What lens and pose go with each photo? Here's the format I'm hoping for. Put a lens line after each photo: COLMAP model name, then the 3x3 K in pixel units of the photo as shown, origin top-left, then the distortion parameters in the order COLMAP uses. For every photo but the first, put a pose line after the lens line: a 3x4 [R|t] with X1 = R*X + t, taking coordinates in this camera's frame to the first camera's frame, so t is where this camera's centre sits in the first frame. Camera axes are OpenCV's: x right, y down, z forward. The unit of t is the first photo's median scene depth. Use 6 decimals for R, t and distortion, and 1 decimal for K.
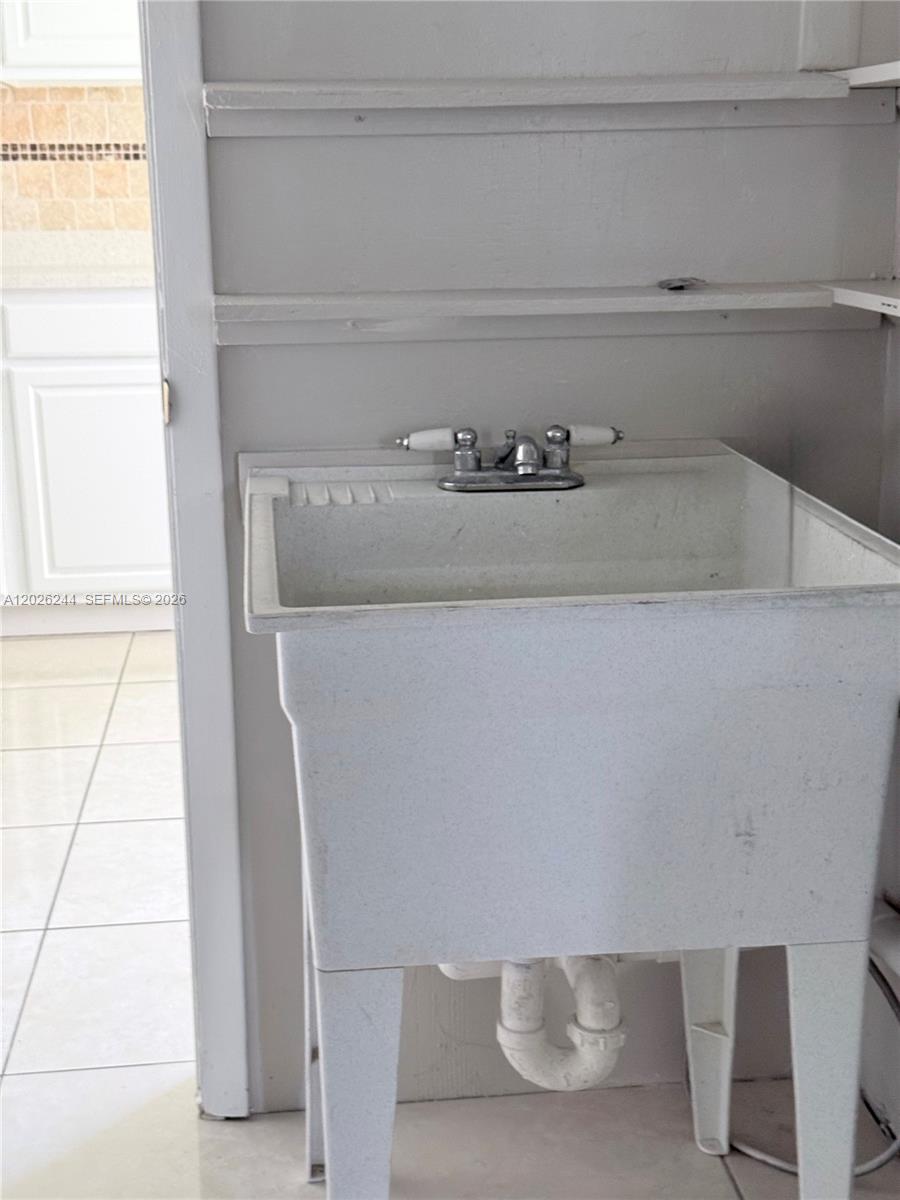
lens RADIAL K [[1674.2, 0, 443.9], [0, 1674.2, 605.8], [0, 0, 1]] dist [0.066045, 0.000000]
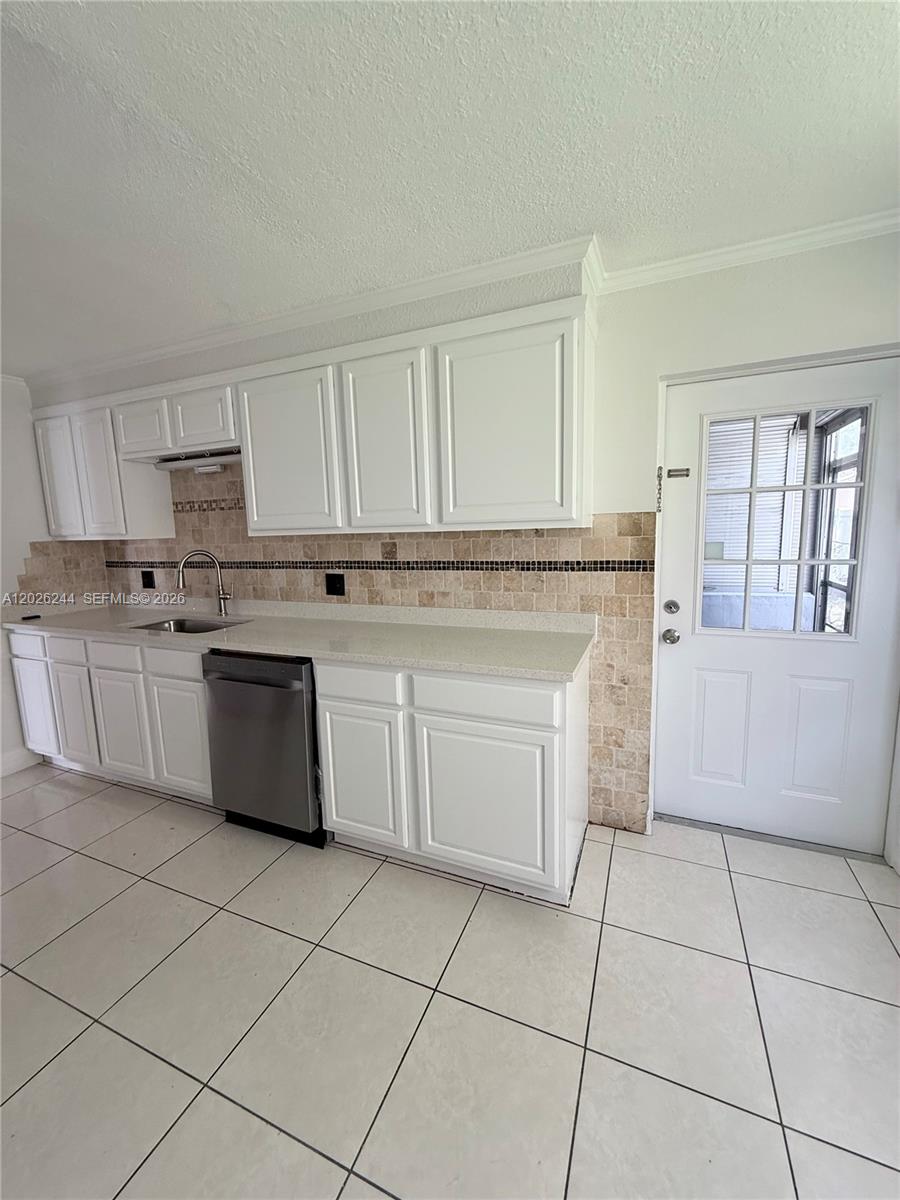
lens RADIAL K [[481.2, 0, 453.7], [0, 481.2, 595.9], [0, 0, 1]] dist [-0.000381, 0.000843]
pose [[0.876211, 0.057532, -0.478481, -0.016763], [-0.107469, 0.991174, -0.077623, -0.195515], [0.469792, 0.119436, 0.874660, 0.551976]]
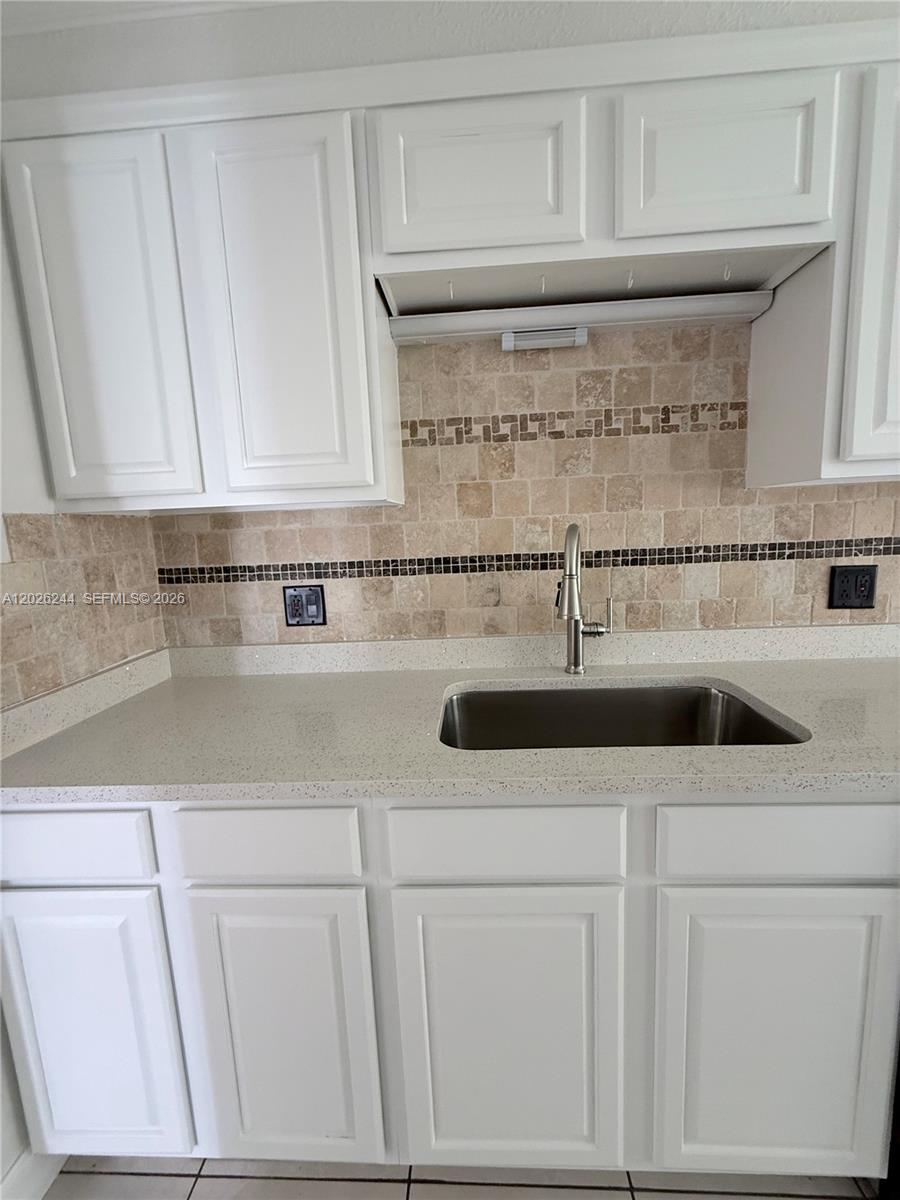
lens RADIAL K [[481.2, 0, 454.3], [0, 481.2, 595.2], [0, 0, 1]] dist [-0.000381, 0.000843]
pose [[0.987591, -0.006412, -0.156917, -0.603894], [-0.010281, 0.994383, -0.105337, -0.201200], [0.156711, 0.105643, 0.981978, 0.670448]]
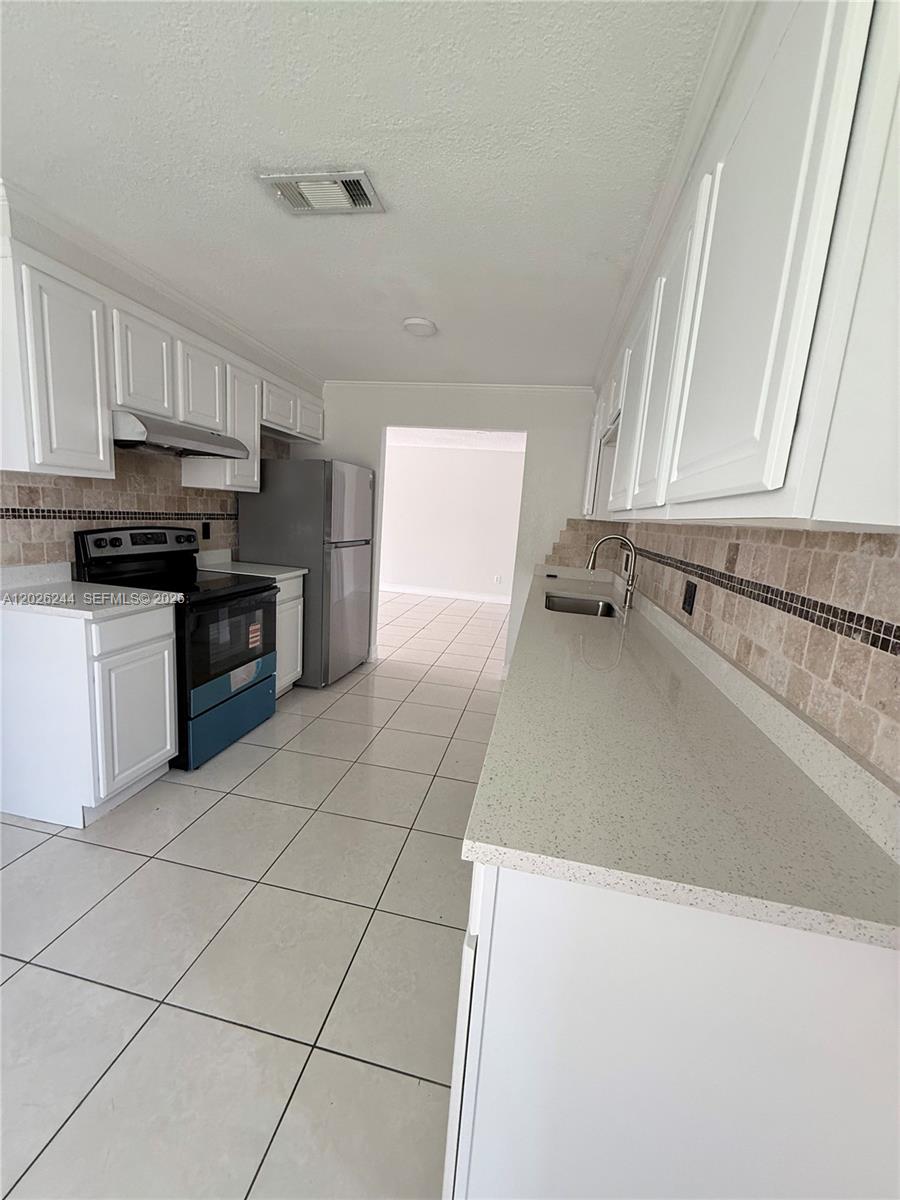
lens RADIAL K [[481.2, 0, 451.1], [0, 481.2, 594.0], [0, 0, 1]] dist [-0.000381, 0.000843]
pose [[-0.297884, 0.152299, -0.942375, 0.023726], [-0.309666, 0.918390, 0.246308, -0.278480], [0.902980, 0.365192, -0.226412, 0.895535]]
